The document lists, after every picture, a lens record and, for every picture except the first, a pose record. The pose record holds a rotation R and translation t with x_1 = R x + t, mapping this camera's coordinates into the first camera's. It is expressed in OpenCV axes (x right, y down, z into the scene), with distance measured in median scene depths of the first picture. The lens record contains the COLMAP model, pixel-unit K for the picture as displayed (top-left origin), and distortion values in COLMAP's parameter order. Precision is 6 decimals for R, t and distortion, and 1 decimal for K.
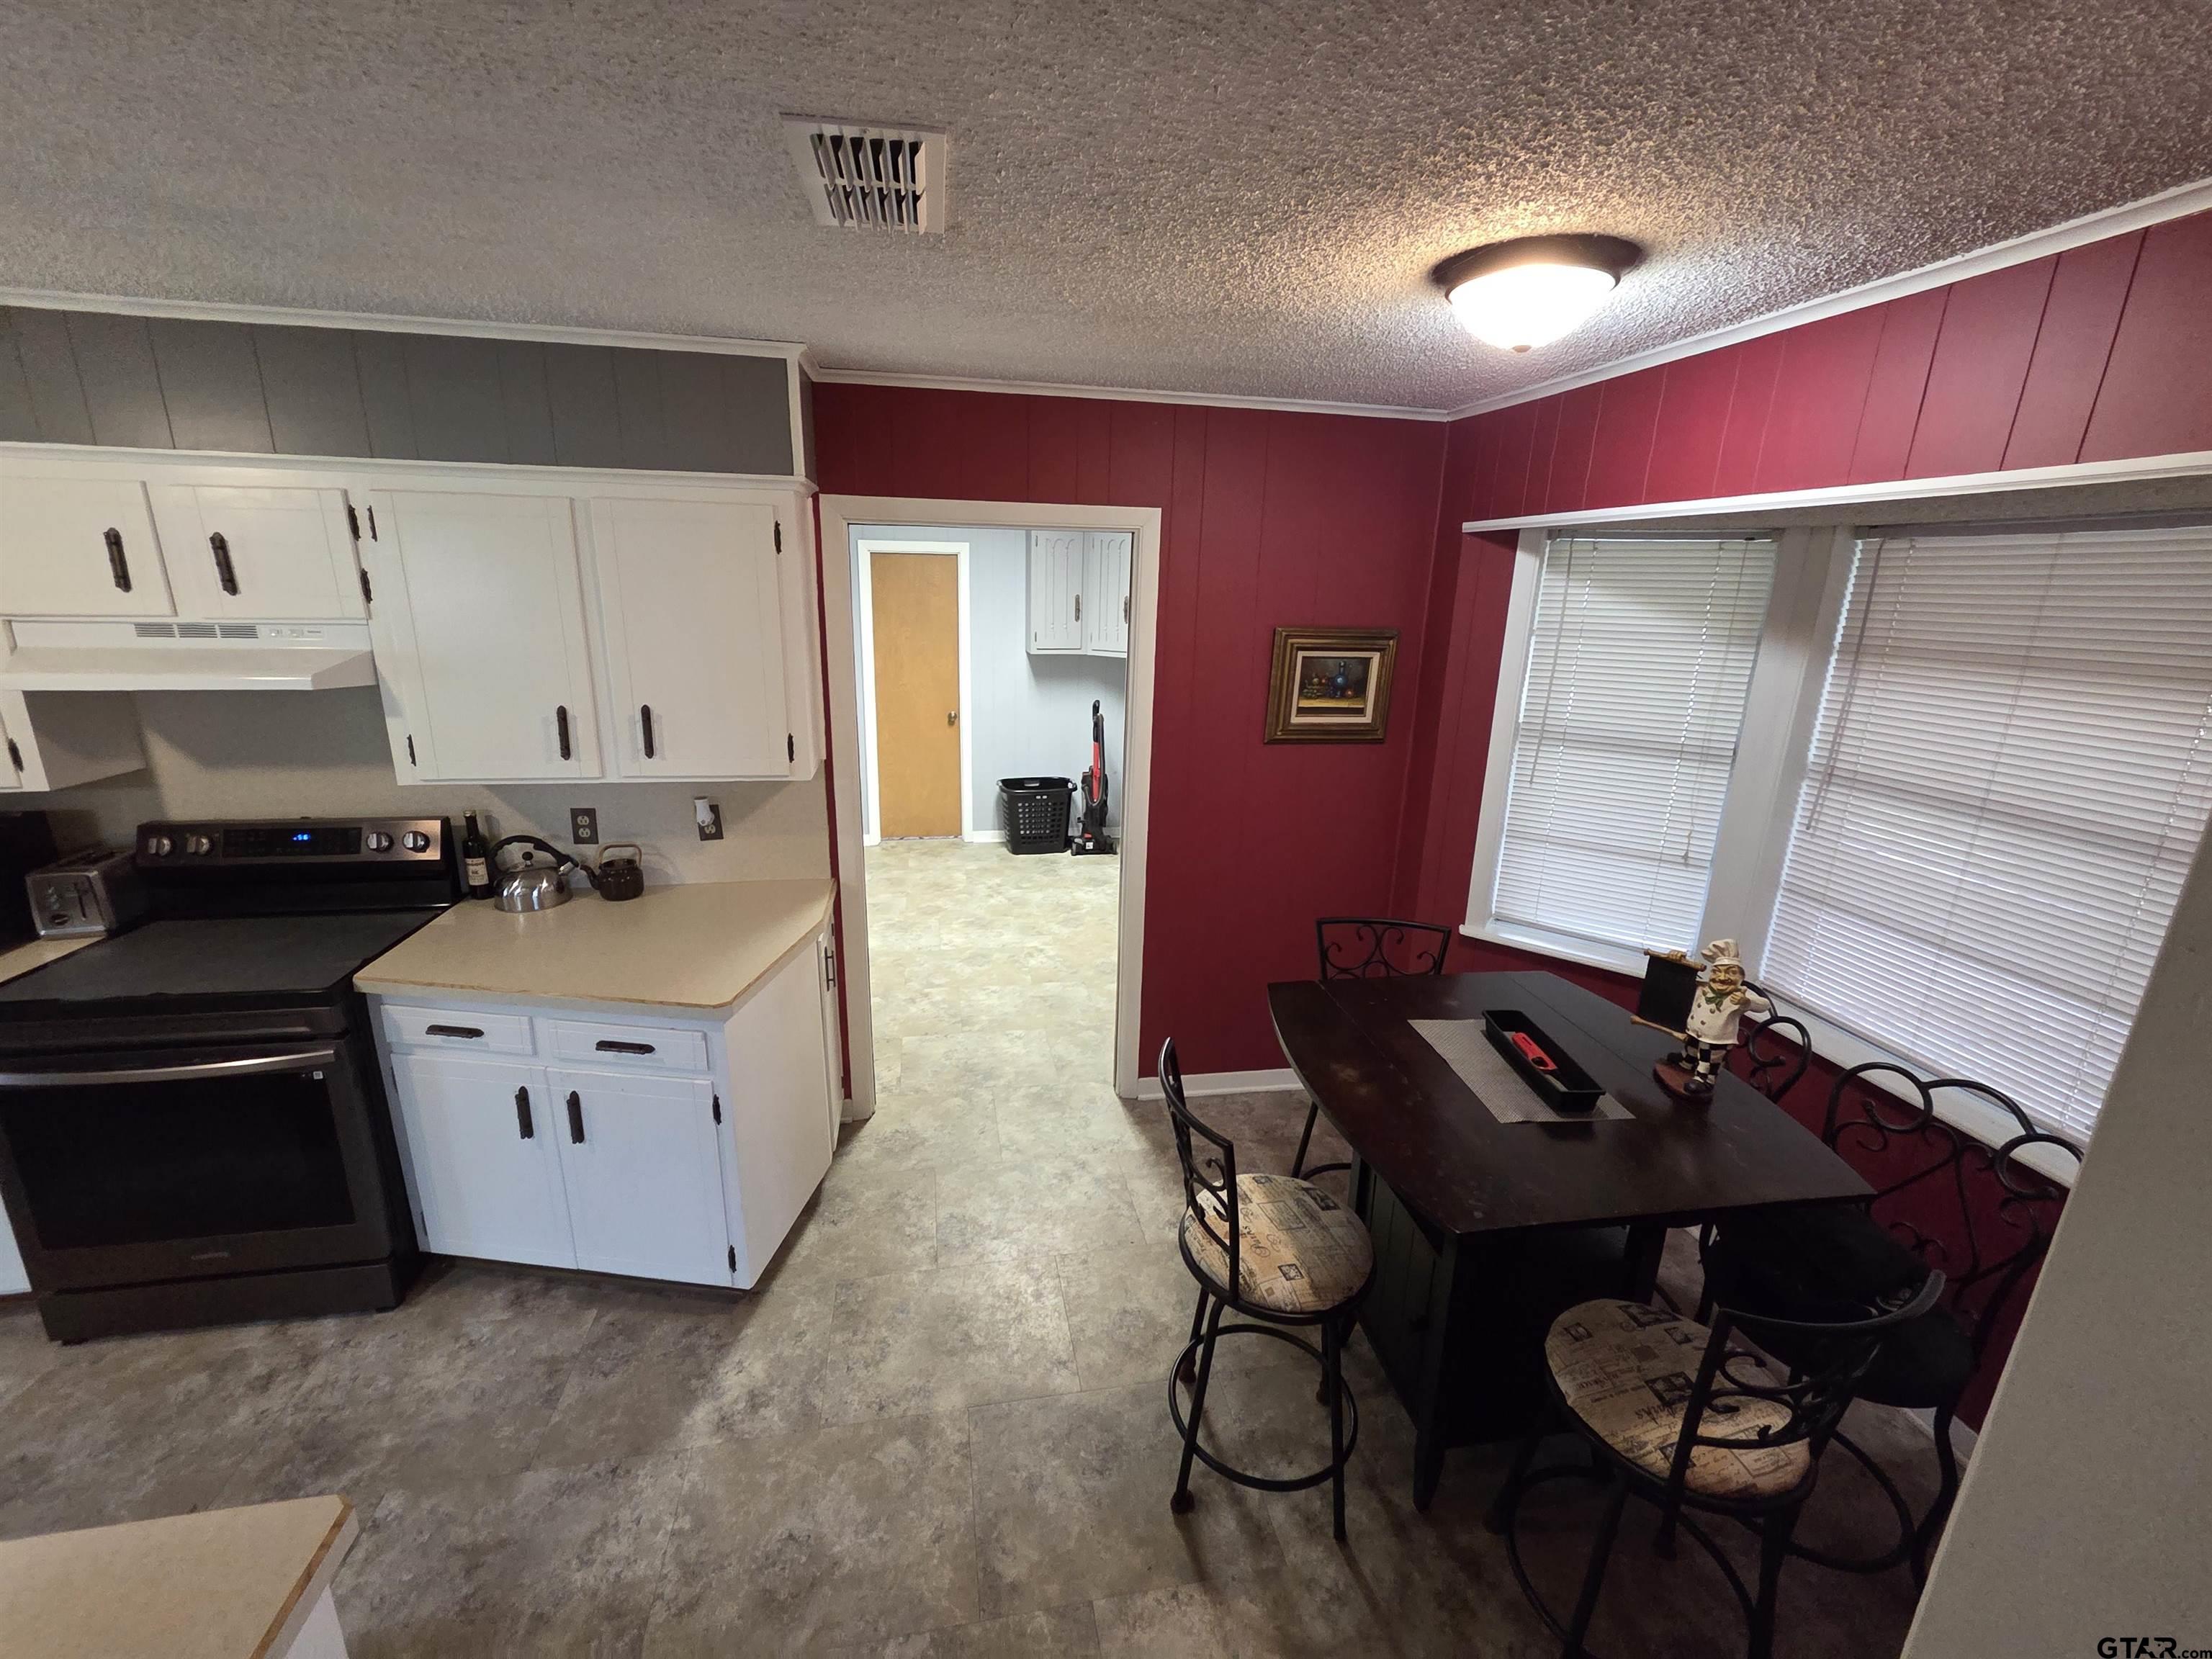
lens RADIAL K [[903.5, 0, 1093.7], [0, 903.5, 830.7], [0, 0, 1]] dist [-0.005160, -0.000019]
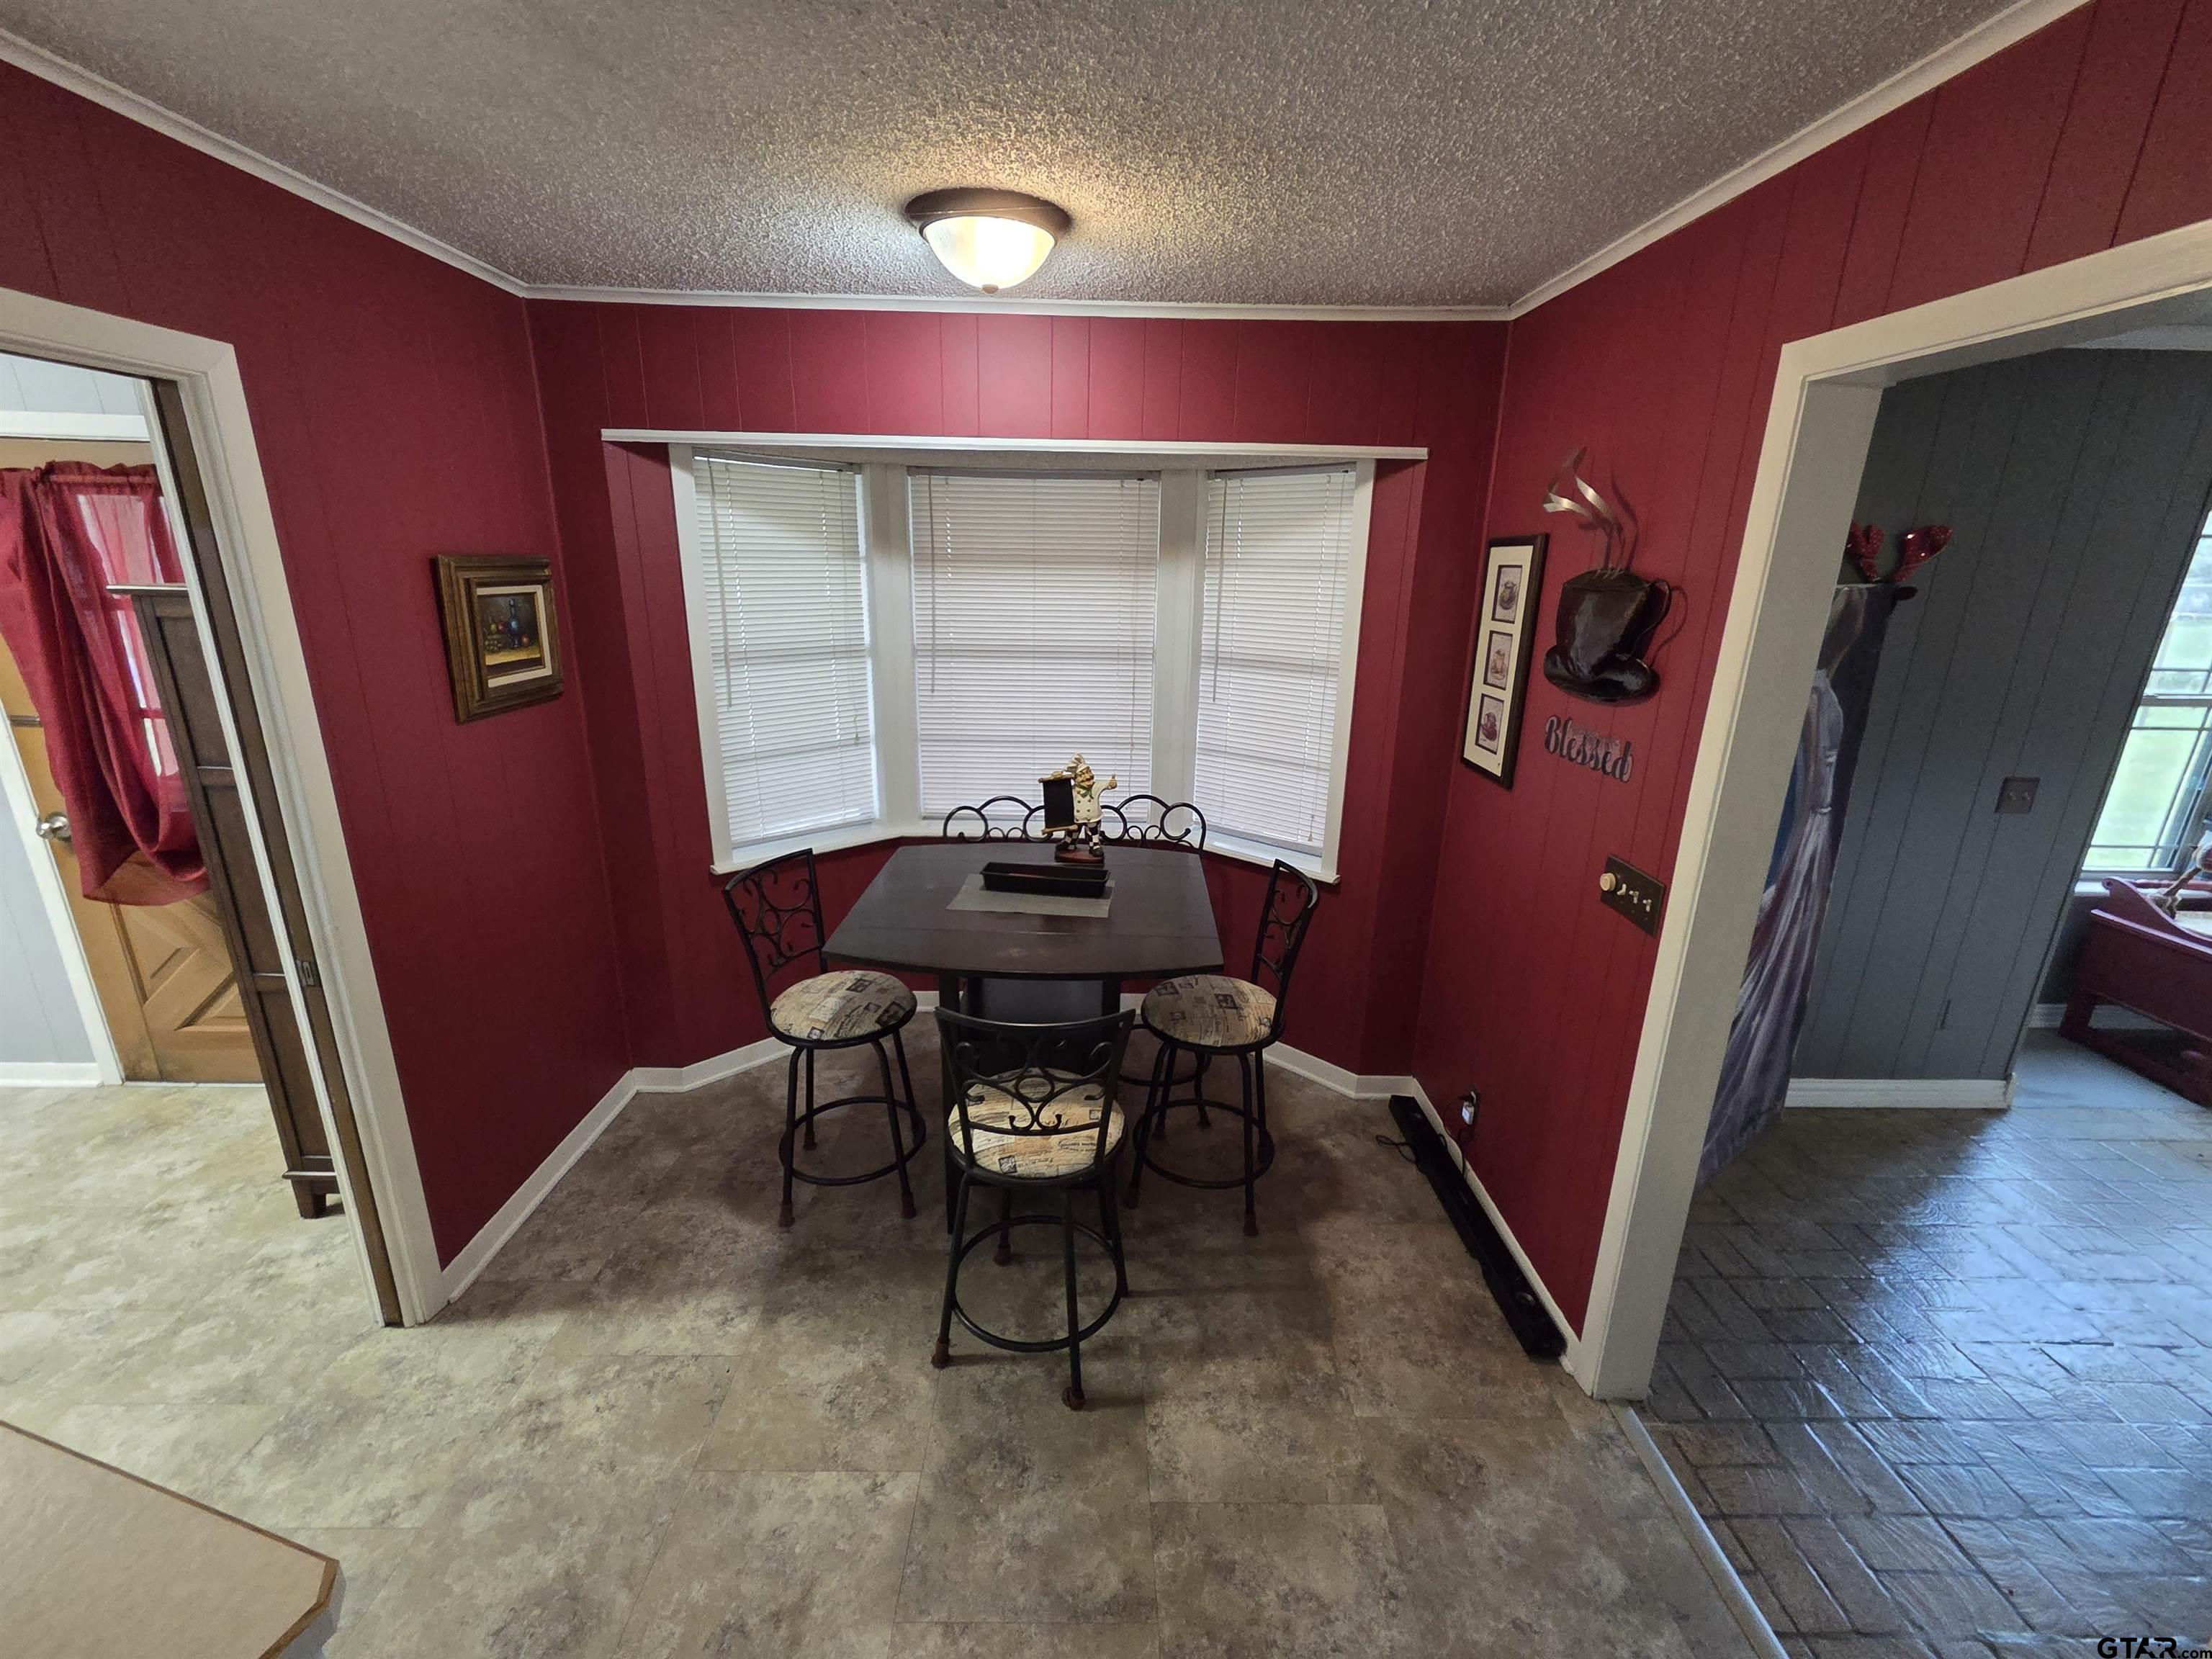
lens RADIAL K [[903.5, 0, 1111.6], [0, 903.5, 828.9], [0, 0, 1]] dist [-0.005160, -0.000019]
pose [[0.166884, -0.304063, 0.937921, -0.474754], [0.247641, 0.933694, 0.258630, -0.087672], [-0.954371, 0.189106, 0.231117, 0.423927]]
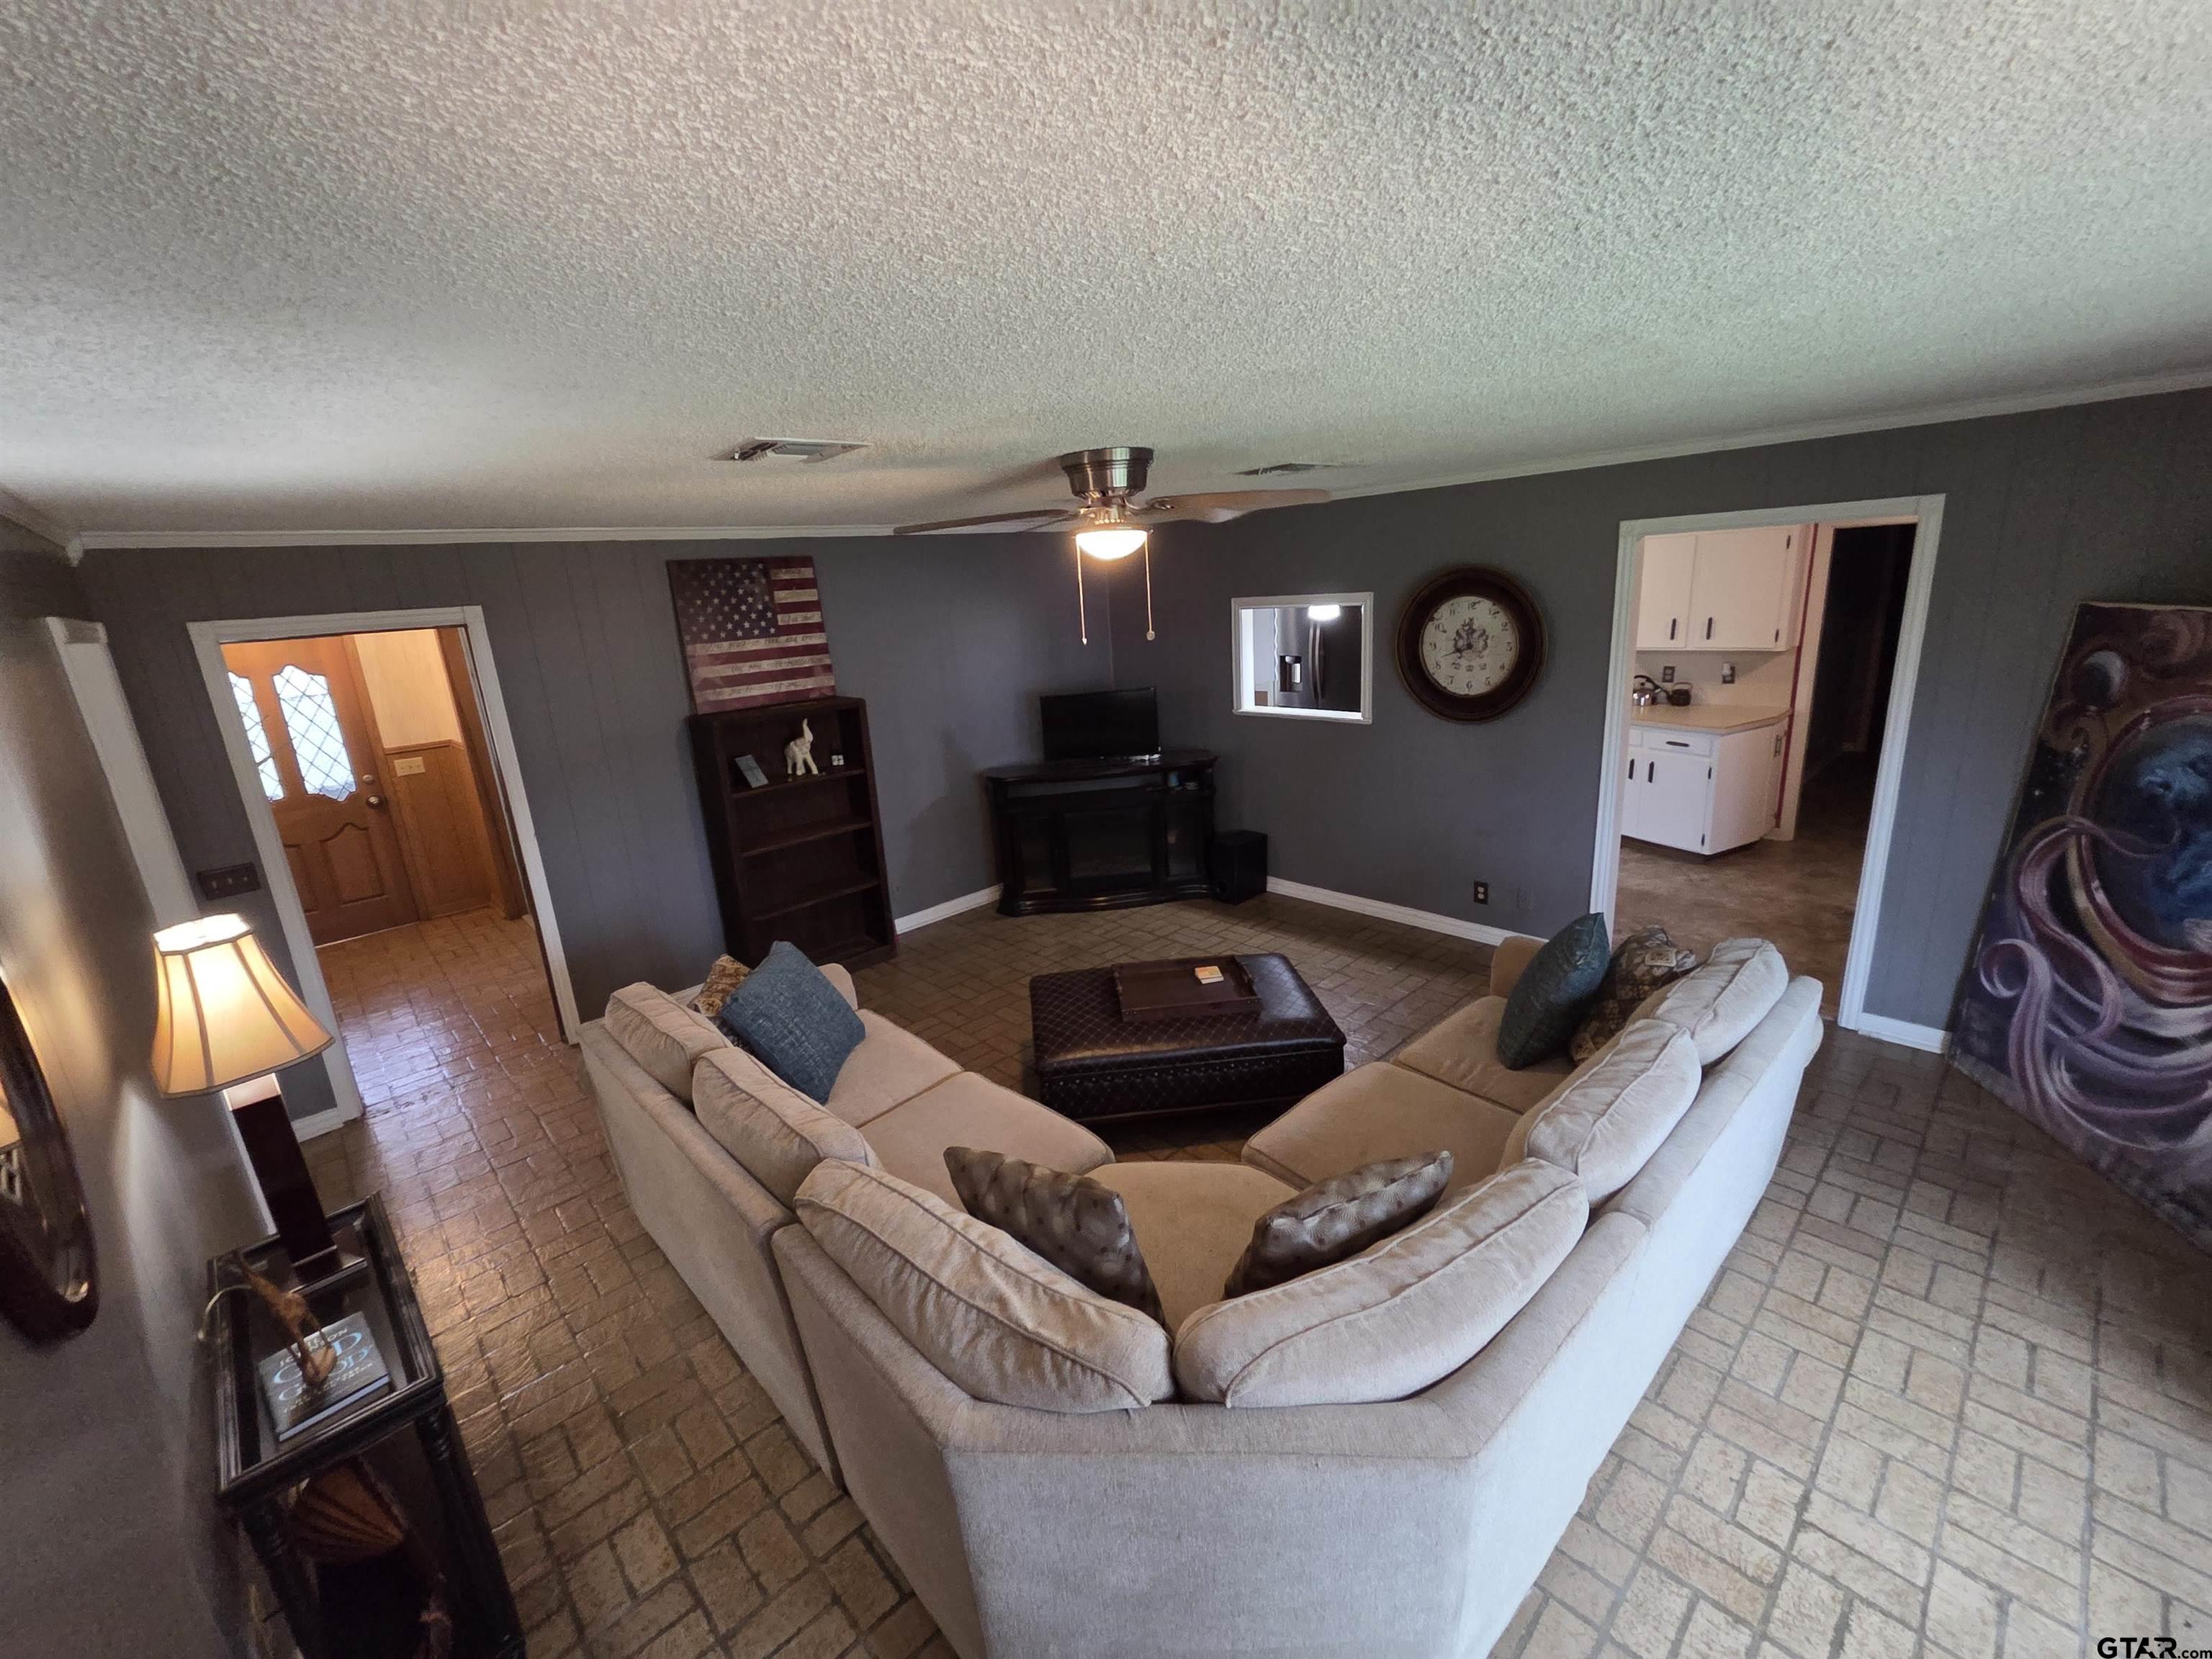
lens RADIAL K [[903.5, 0, 1099.3], [0, 903.5, 836.0], [0, 0, 1]] dist [-0.005160, -0.000019]
pose [[0.535871, 0.157513, -0.829477, 0.641002], [-0.149023, 0.984664, 0.090708, 0.413988], [0.831044, 0.075003, 0.551126, -1.467032]]
